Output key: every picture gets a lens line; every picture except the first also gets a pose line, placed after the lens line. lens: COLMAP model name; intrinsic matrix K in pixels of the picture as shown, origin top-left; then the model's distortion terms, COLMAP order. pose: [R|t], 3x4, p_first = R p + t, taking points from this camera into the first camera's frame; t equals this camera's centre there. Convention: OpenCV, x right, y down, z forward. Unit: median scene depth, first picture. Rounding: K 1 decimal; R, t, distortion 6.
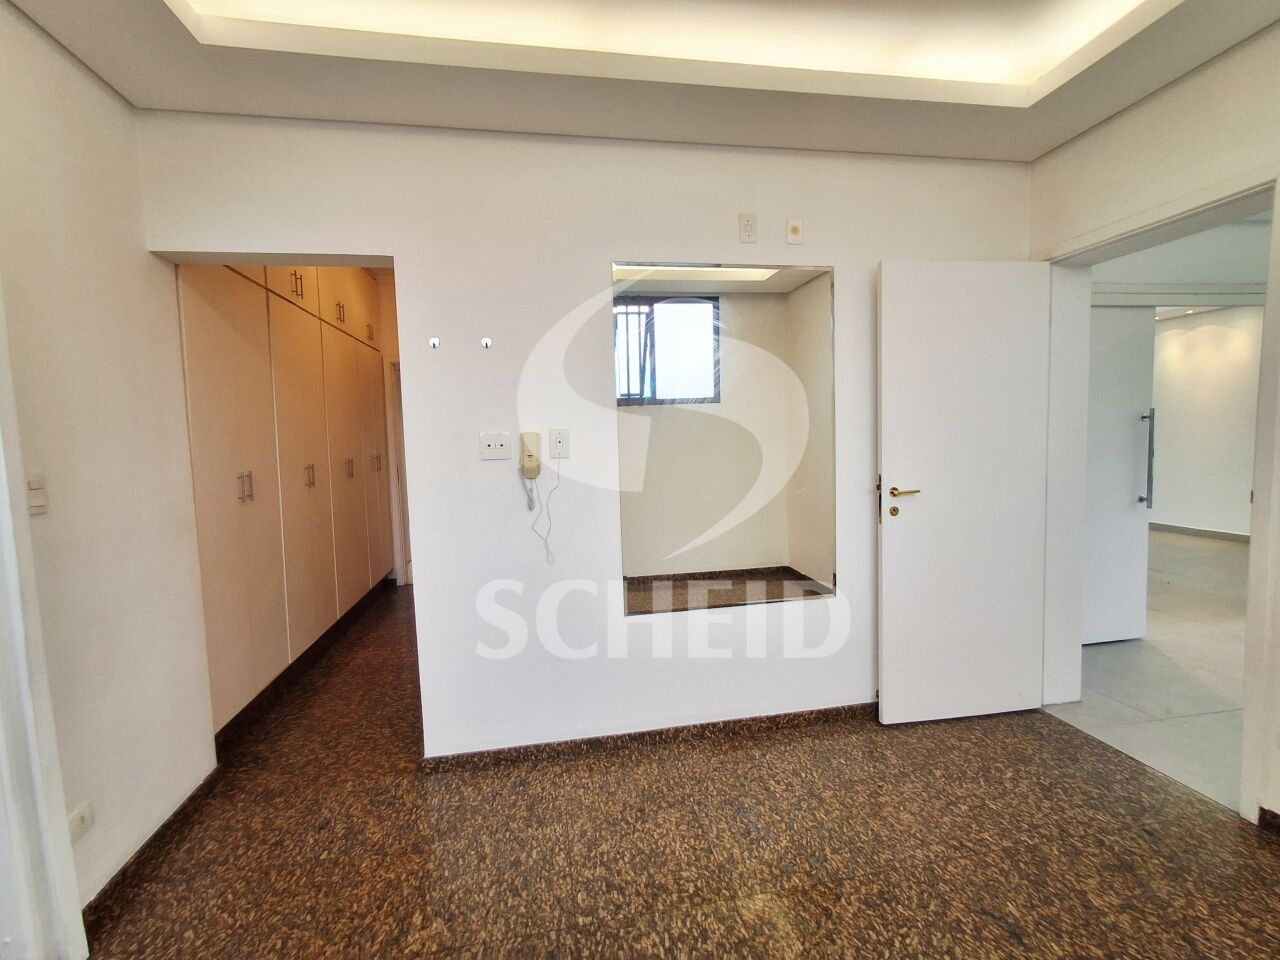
lens RADIAL K [[600.2, 0, 650.3], [0, 600.2, 475.2], [0, 0, 1]] dist [-0.002056, -0.001406]
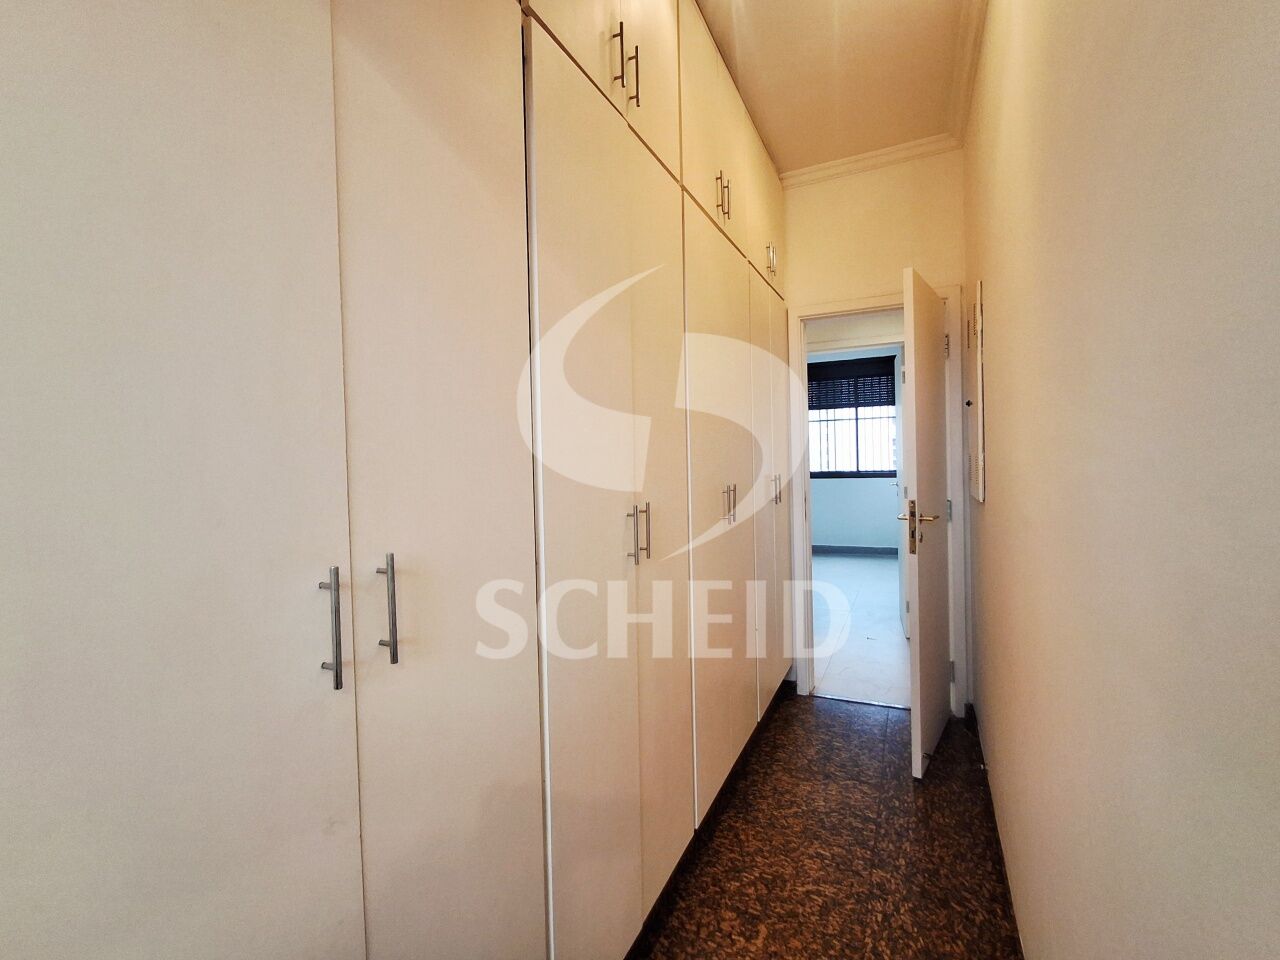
lens RADIAL K [[600.2, 0, 638.0], [0, 600.2, 476.8], [0, 0, 1]] dist [-0.002056, -0.001406]
pose [[0.805694, 0.029001, -0.591621, -0.282271], [-0.040190, 0.999176, -0.005754, -0.031406], [0.590967, 0.028413, 0.806195, 0.582288]]
